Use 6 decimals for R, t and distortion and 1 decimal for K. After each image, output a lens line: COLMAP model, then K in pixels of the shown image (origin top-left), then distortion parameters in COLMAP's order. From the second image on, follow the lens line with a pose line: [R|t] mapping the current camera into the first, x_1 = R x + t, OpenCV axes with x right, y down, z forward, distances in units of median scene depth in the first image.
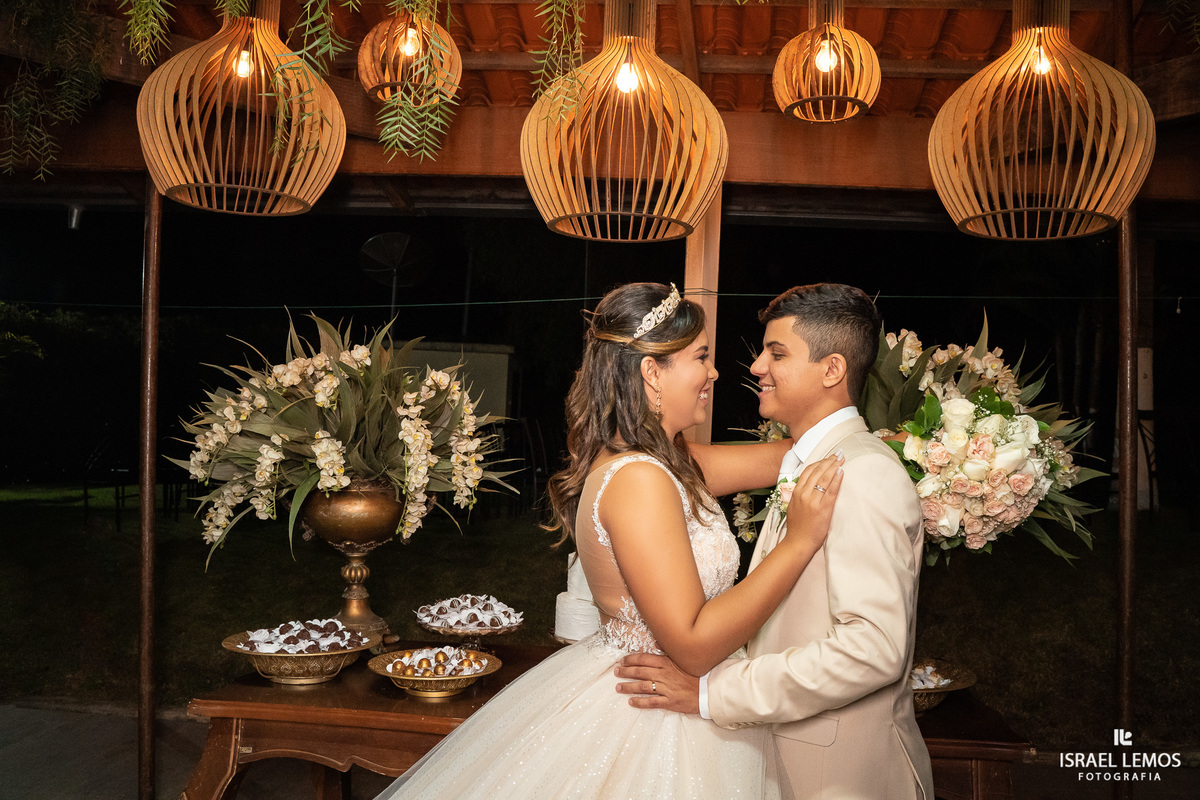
lens RADIAL K [[919.8, 0, 578.6], [0, 919.8, 395.0], [0, 0, 1]] dist [-0.087807, 0.005292]
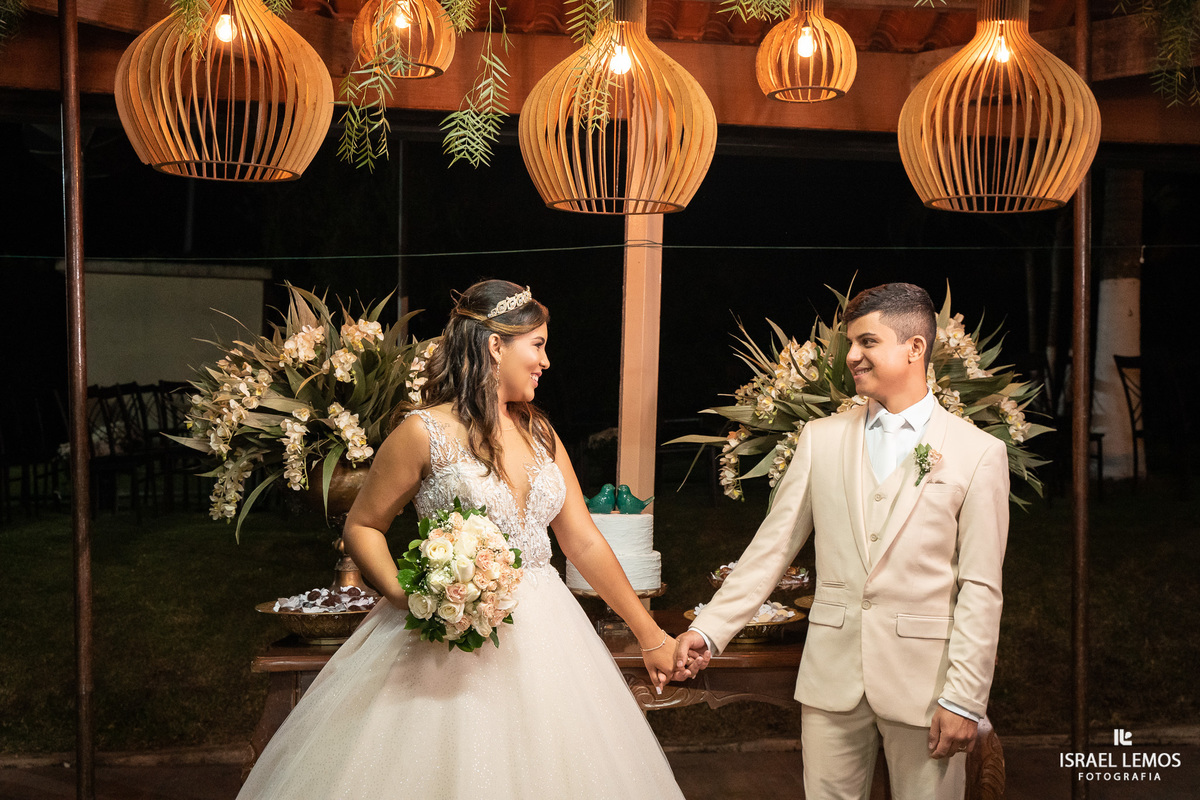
lens RADIAL K [[1193.1, 0, 600.0], [0, 1193.1, 400.0], [0, 0, 1]] dist [0.061766, -0.330322]
pose [[0.988882, -0.019712, 0.147389, -0.183839], [0.012749, 0.998764, 0.048039, -0.026594], [-0.148154, -0.045626, 0.987911, -0.377182]]
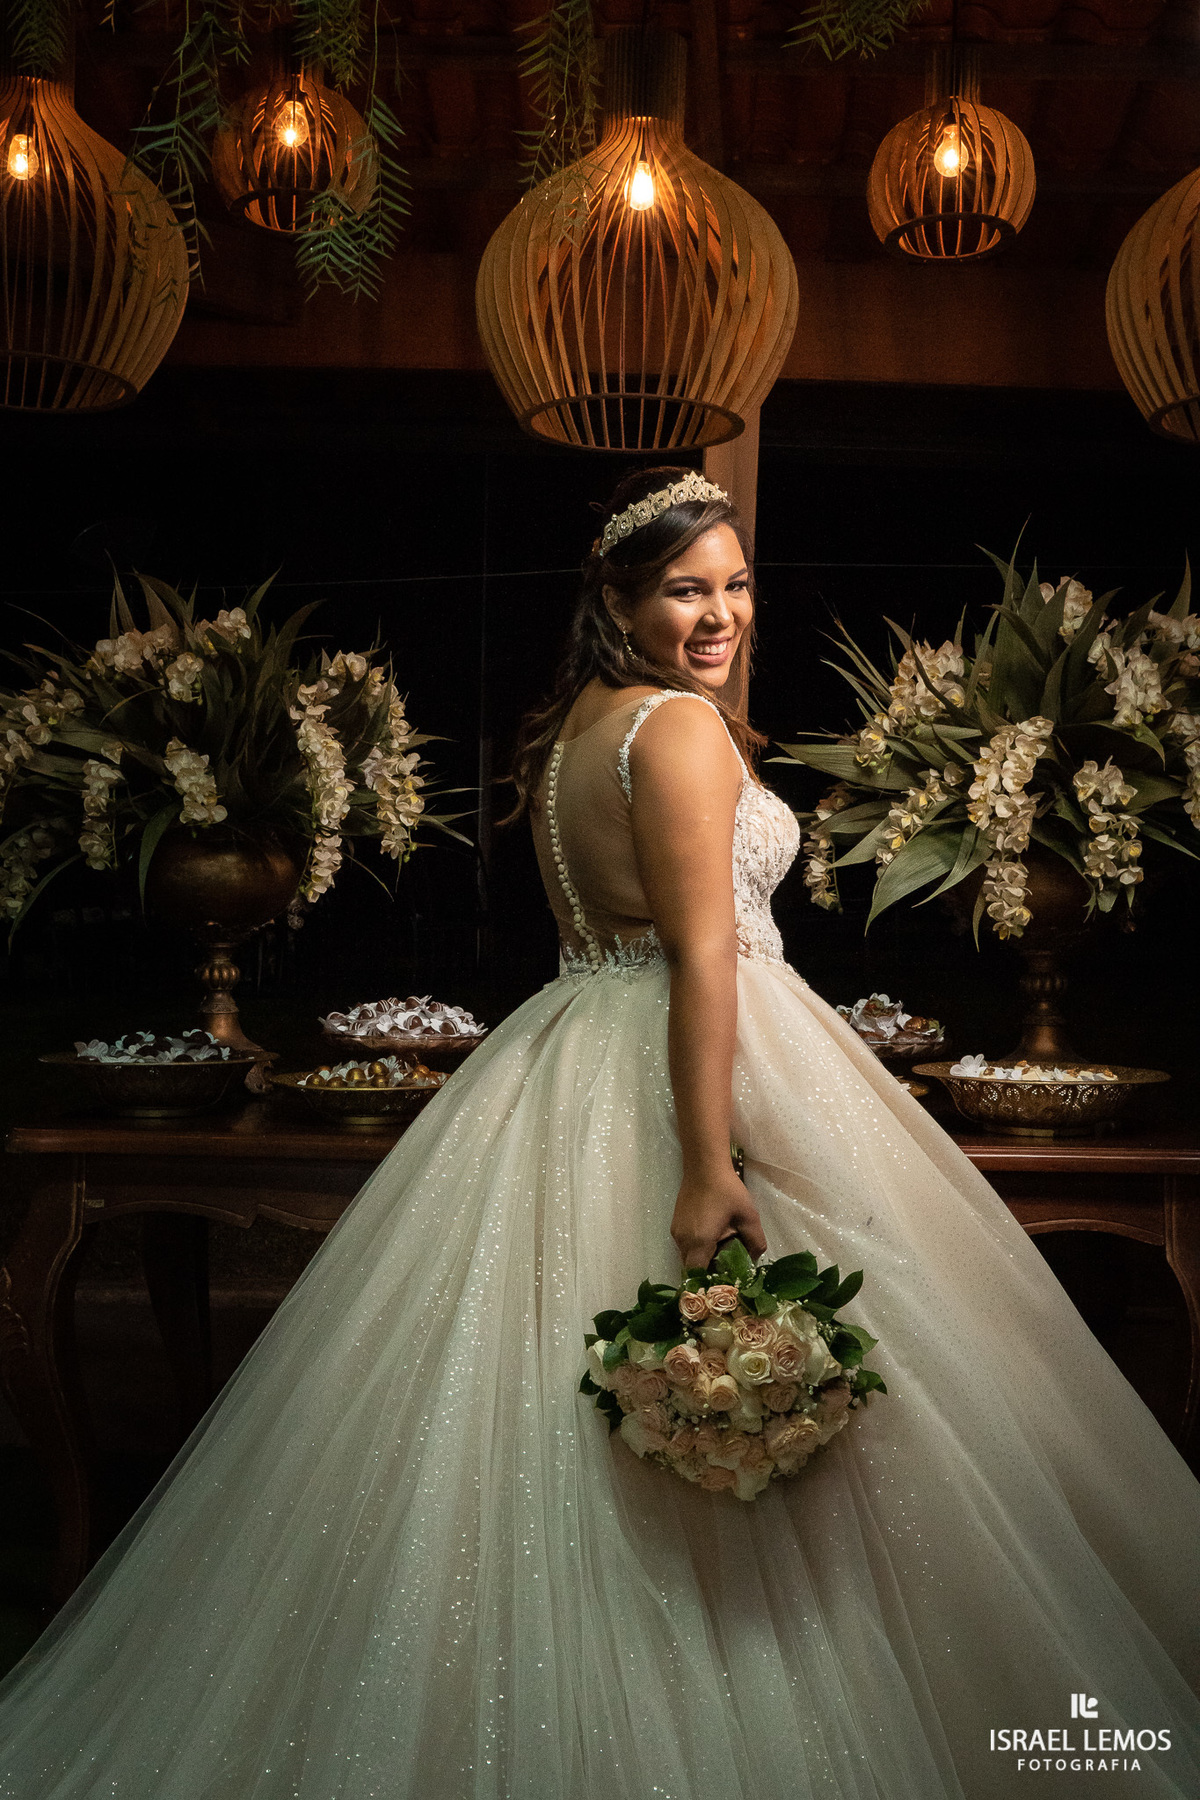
lens RADIAL K [[1565.8, 0, 556.1], [0, 1565.8, 905.1], [0, 0, 1]] dist [-0.055156, 0.013751]
pose [[0.998963, -0.012686, 0.043723, -0.061267], [0.009144, 0.996731, 0.080267, 0.068323], [-0.044598, -0.079784, 0.995814, -0.121545]]
